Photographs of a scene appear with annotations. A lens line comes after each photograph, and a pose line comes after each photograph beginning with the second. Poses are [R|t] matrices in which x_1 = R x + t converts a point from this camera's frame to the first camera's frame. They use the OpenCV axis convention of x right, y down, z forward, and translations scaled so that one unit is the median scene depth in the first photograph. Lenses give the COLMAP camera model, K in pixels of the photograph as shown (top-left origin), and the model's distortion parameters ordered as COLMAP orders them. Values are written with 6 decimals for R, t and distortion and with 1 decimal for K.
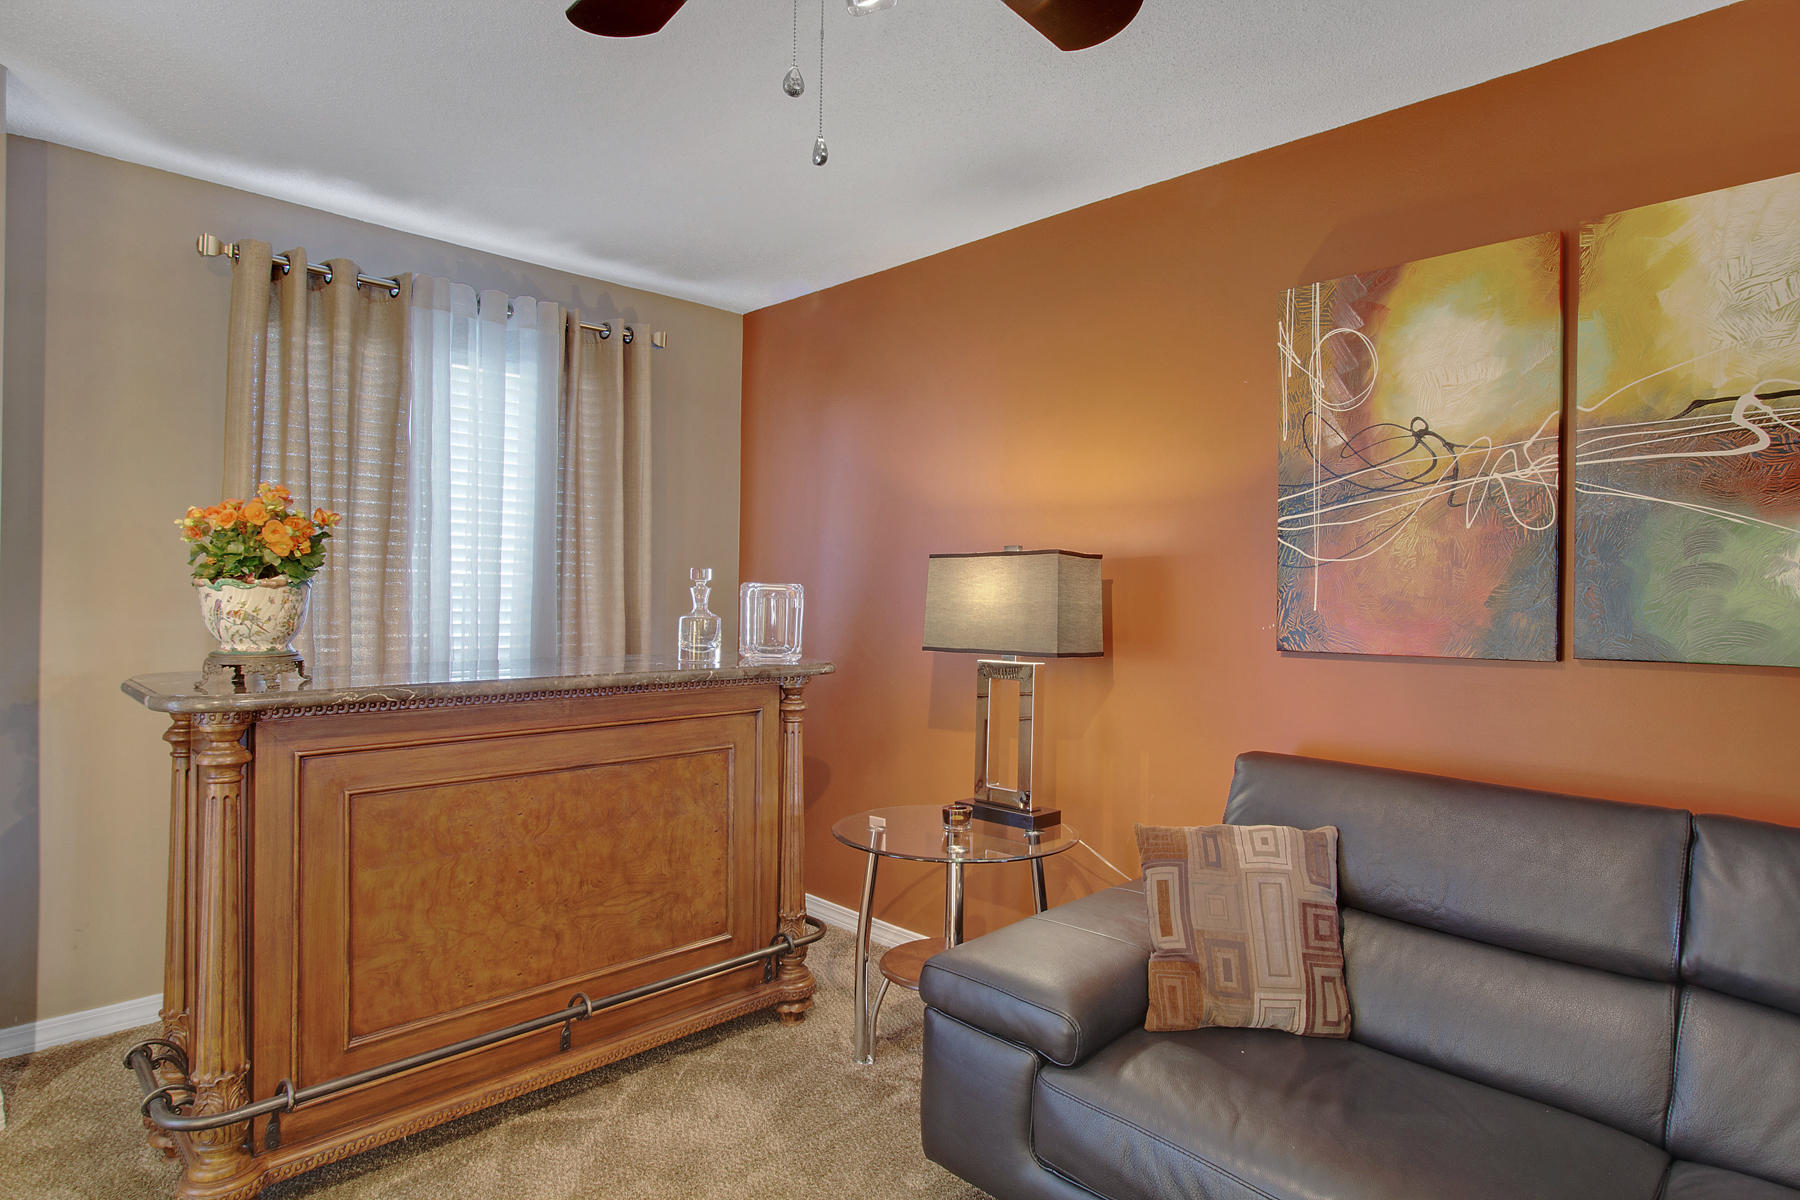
lens RADIAL K [[988.1, 0, 911.6], [0, 988.1, 586.8], [0, 0, 1]] dist [-0.018598, 0.007931]
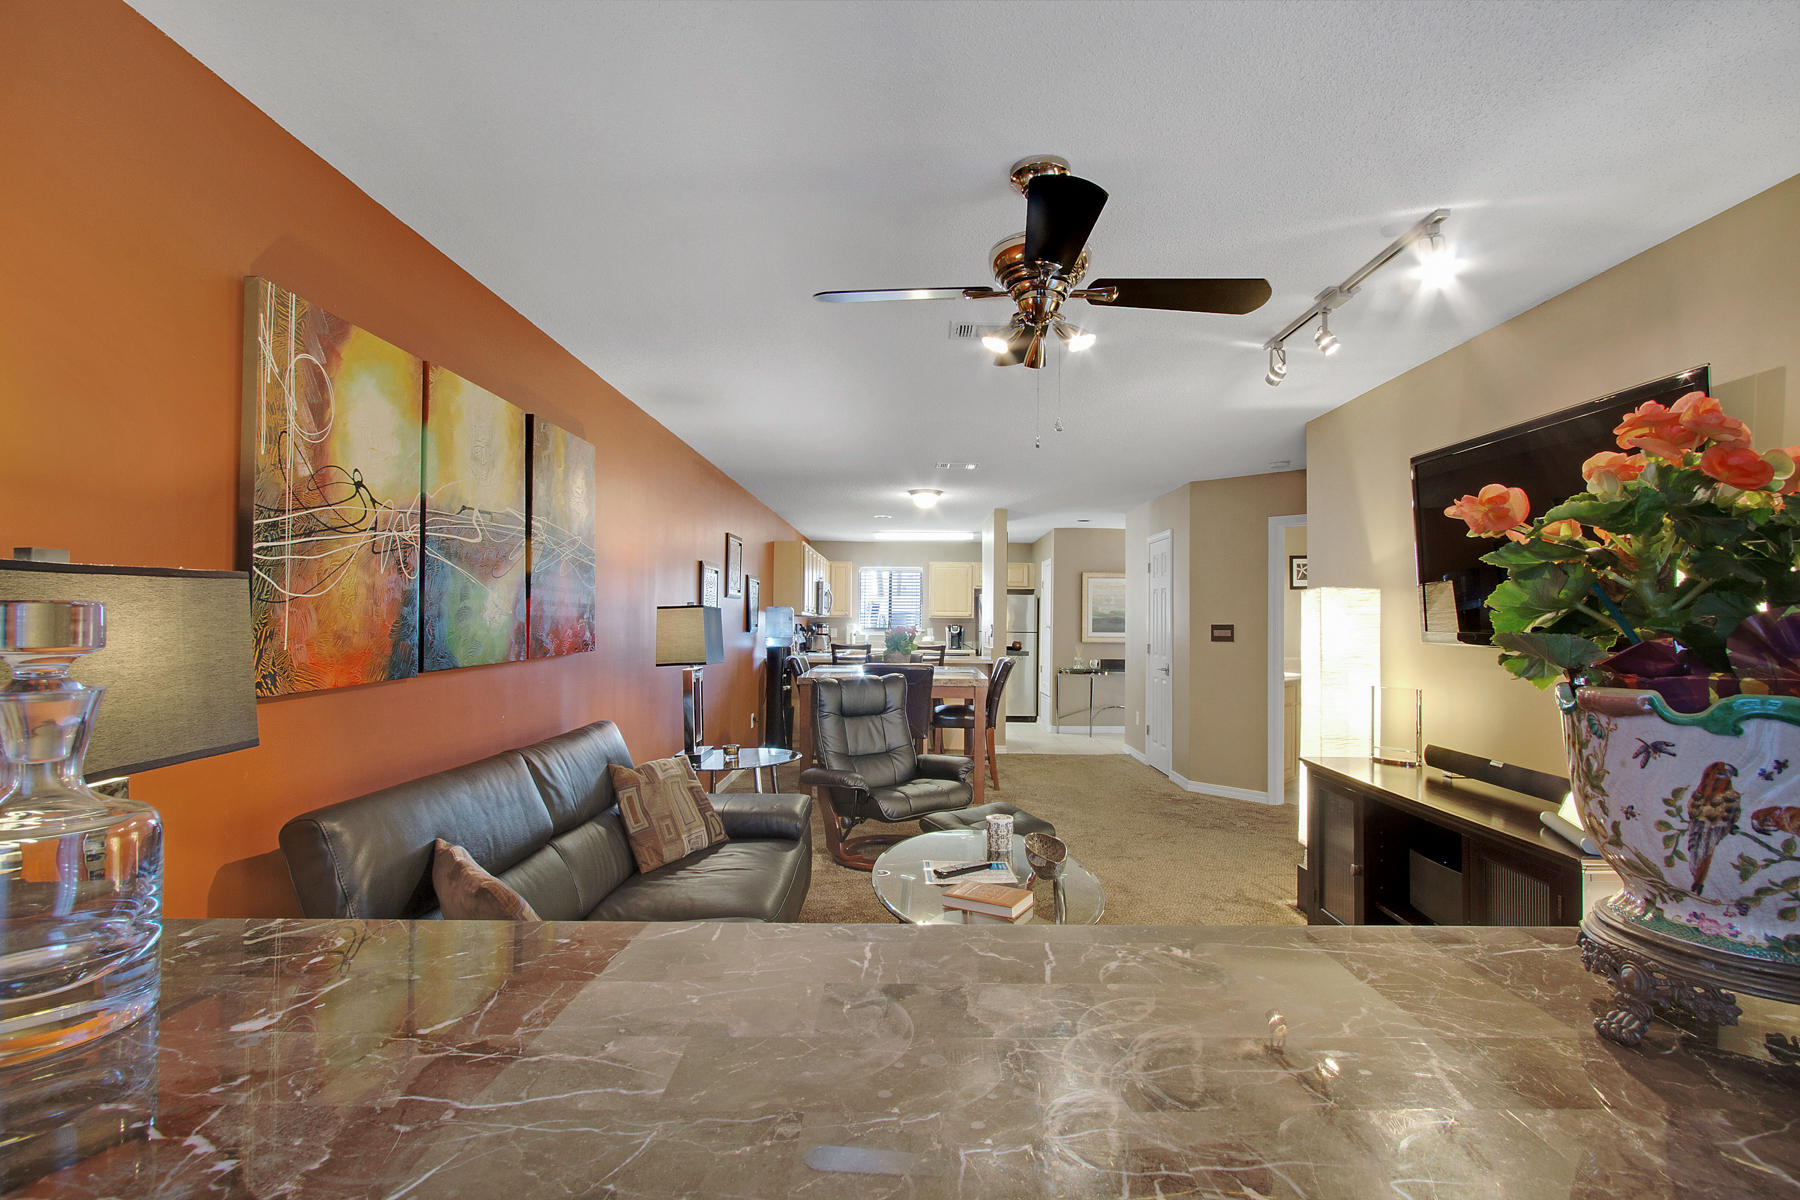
lens RADIAL K [[838.9, 0, 889.9], [0, 838.9, 614.7], [0, 0, 1]] dist [-0.018916, 0.003212]
pose [[-0.697017, -0.015817, 0.716881, -0.575933], [-0.018553, 0.999820, 0.004021, -0.023679], [-0.716815, -0.010498, -0.697184, 1.219887]]
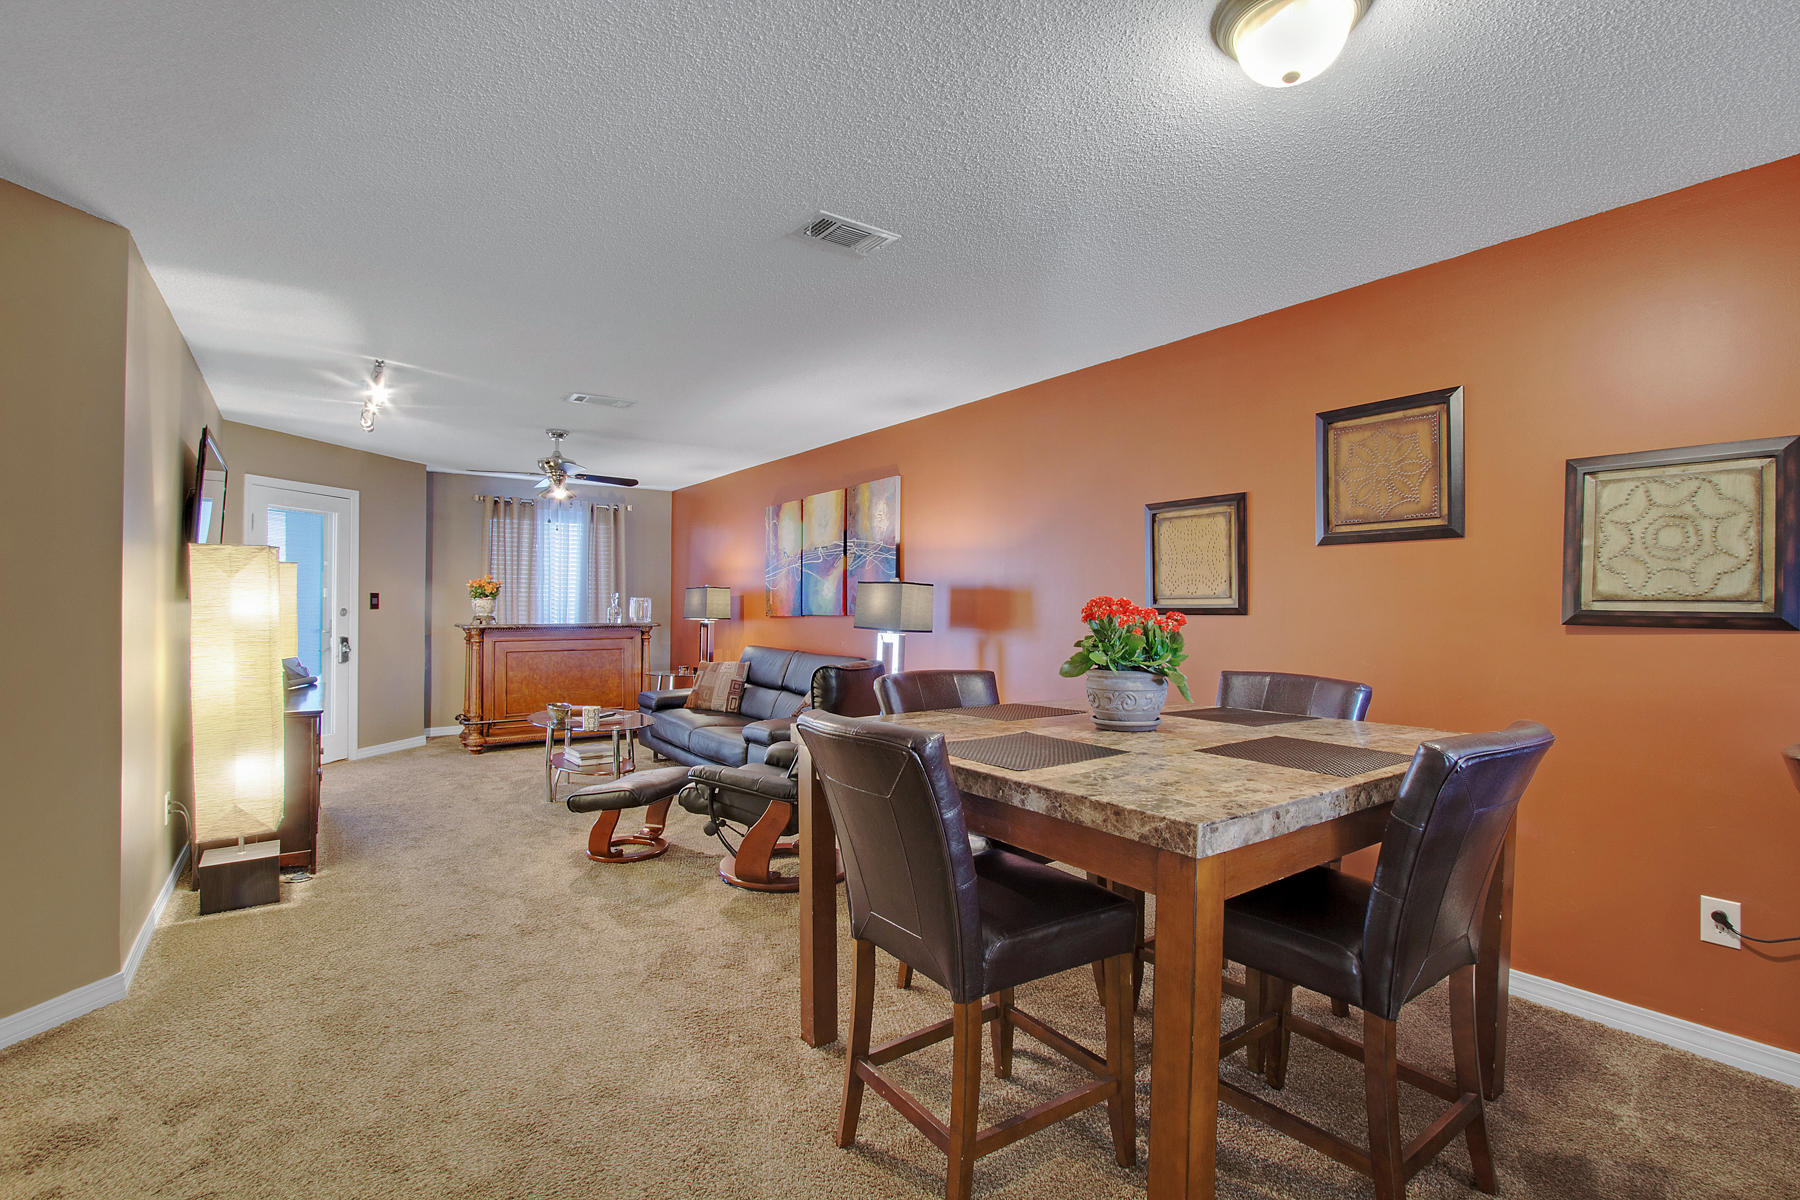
lens RADIAL K [[838.9, 0, 902.3], [0, 838.9, 579.0], [0, 0, 1]] dist [-0.018916, 0.003212]
pose [[0.986688, -0.015795, -0.161857, 1.414579], [0.011305, 0.999526, -0.028627, 0.028745], [0.162232, 0.026416, 0.986399, -1.886813]]
